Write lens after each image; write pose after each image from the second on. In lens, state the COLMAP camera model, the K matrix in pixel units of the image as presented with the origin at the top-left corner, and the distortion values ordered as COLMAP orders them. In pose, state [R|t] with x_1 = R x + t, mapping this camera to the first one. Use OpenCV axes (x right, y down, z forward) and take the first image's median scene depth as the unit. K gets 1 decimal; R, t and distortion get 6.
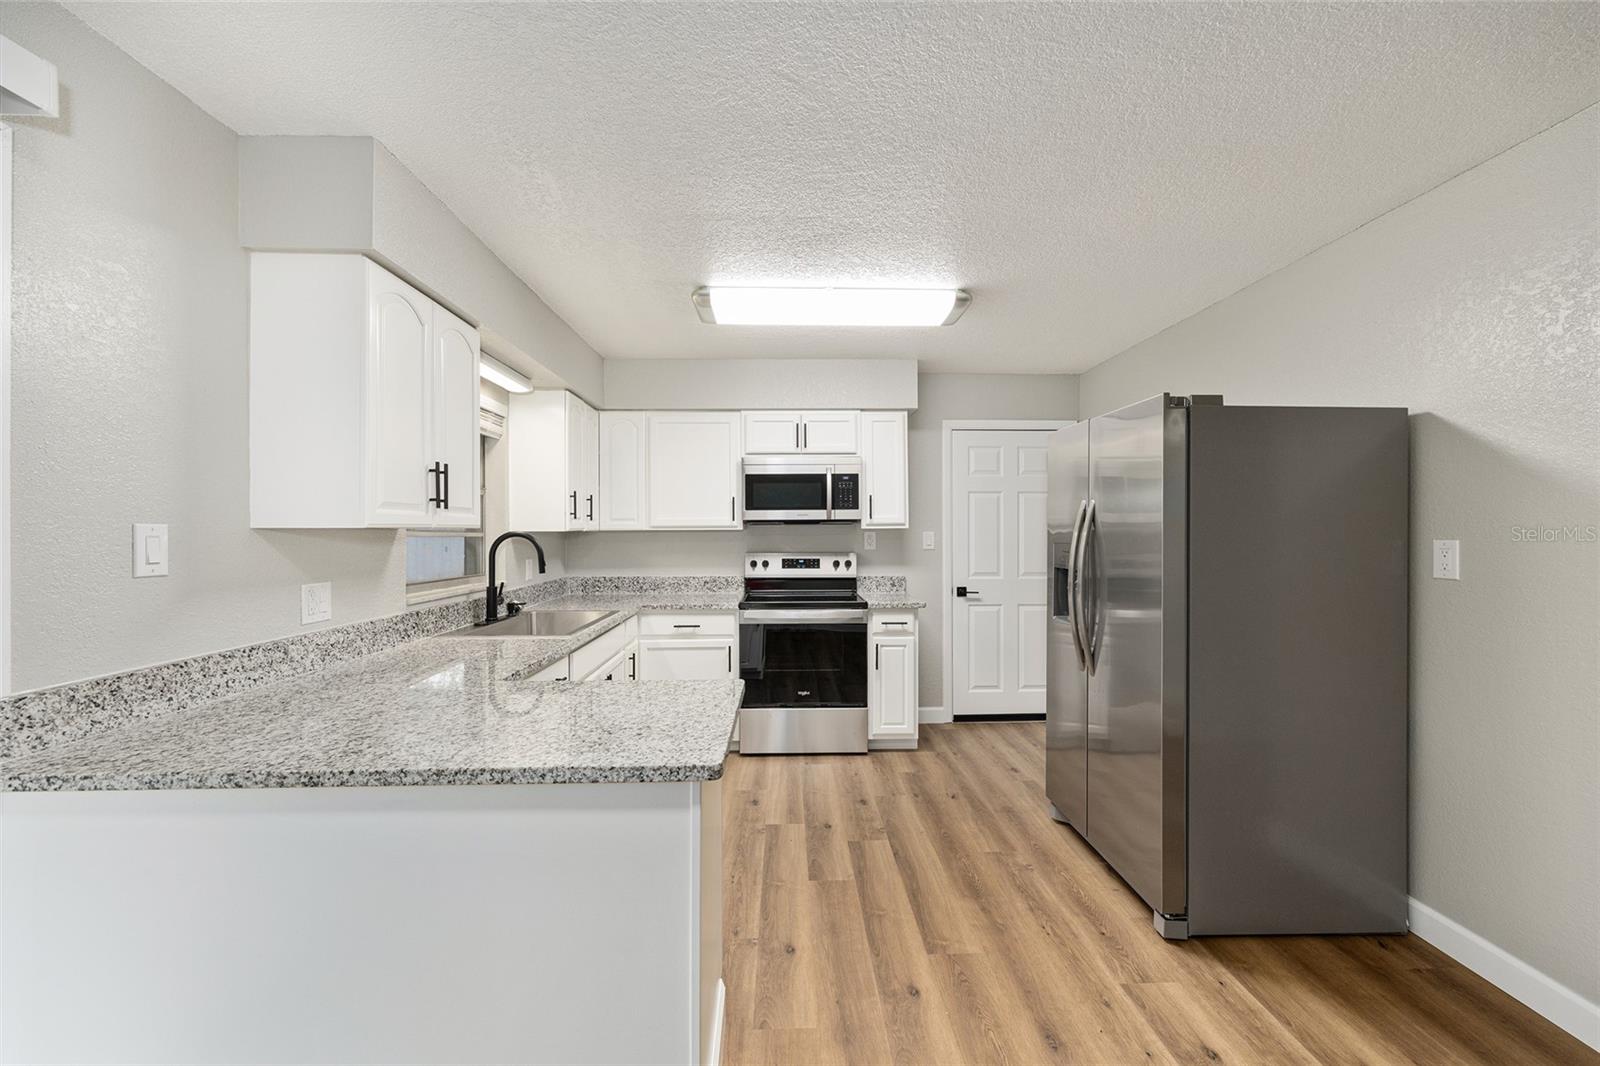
lens RADIAL K [[640.4, 0, 800.4], [0, 640.4, 529.3], [0, 0, 1]] dist [-0.003558, 0.001393]
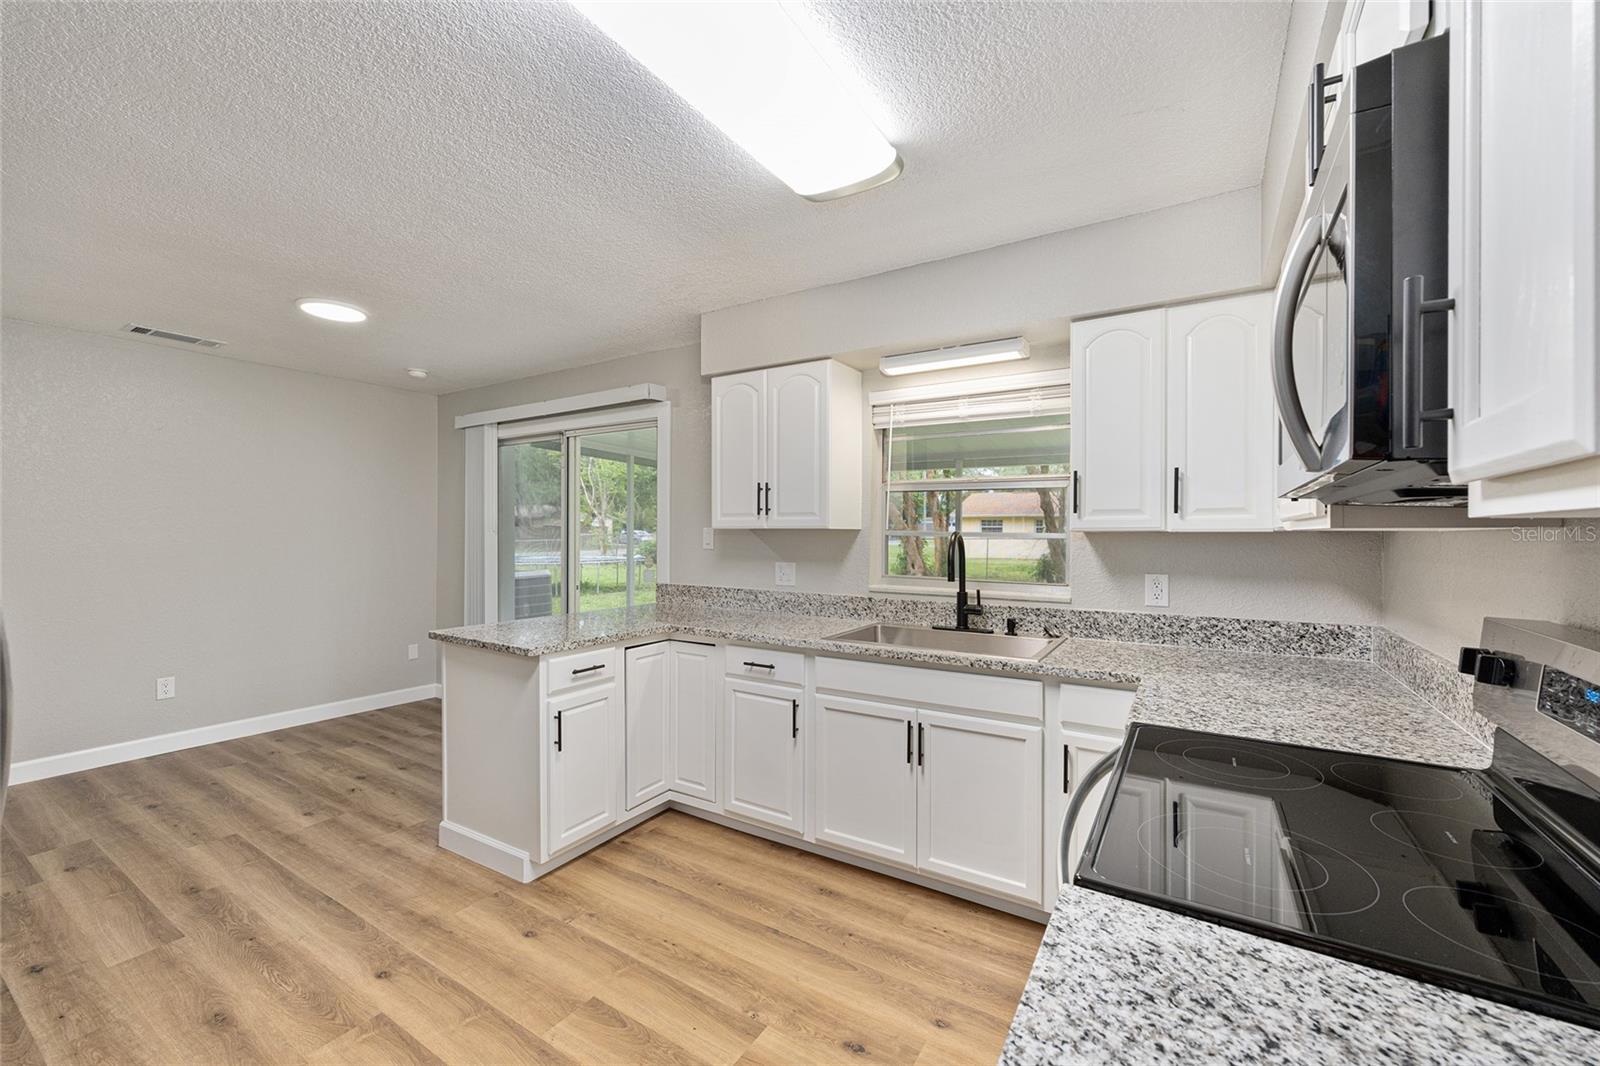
lens RADIAL K [[640.4, 0, 801.5], [0, 640.4, 534.7], [0, 0, 1]] dist [-0.003558, 0.001393]
pose [[-0.552601, 0.004166, -0.833436, 0.567175], [0.000660, 0.999989, 0.004561, 0.004277], [0.833446, 0.001970, -0.552598, 1.827151]]
